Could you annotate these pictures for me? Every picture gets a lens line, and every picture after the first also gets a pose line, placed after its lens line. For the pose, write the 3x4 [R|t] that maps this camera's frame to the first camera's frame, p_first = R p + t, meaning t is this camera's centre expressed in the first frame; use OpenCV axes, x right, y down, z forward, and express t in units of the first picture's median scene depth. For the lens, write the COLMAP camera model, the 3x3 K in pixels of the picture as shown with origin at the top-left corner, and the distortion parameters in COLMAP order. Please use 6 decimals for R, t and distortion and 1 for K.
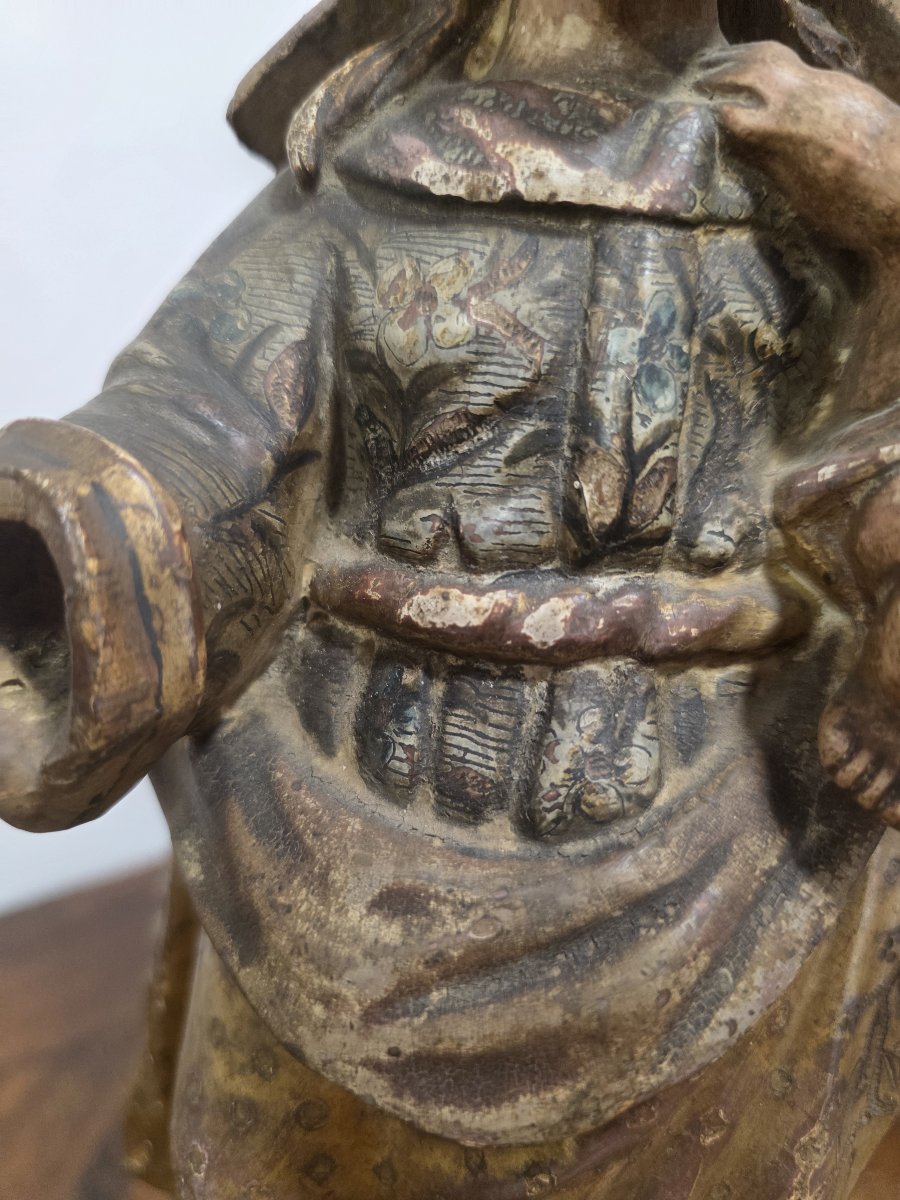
lens RADIAL K [[928.4, 0, 472.3], [0, 928.4, 612.4], [0, 0, 1]] dist [-0.083044, 0.003201]
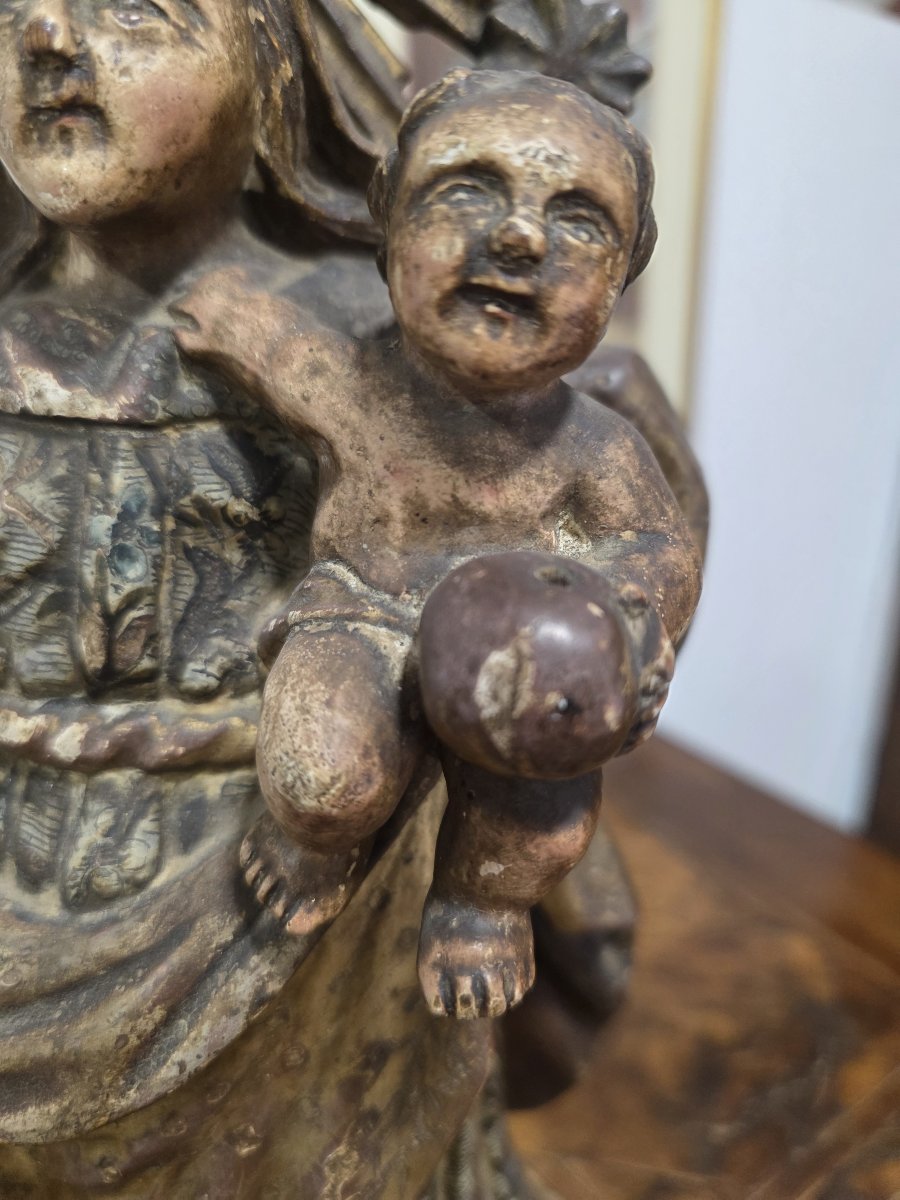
lens RADIAL K [[914.5, 0, 450.0], [0, 914.5, 600.0], [0, 0, 1]] dist [-0.084265, 0.013850]
pose [[0.996253, -0.014008, -0.085348, 0.733115], [0.014951, 0.999834, 0.010423, -0.195585], [0.085188, -0.011660, 0.996297, -0.195309]]
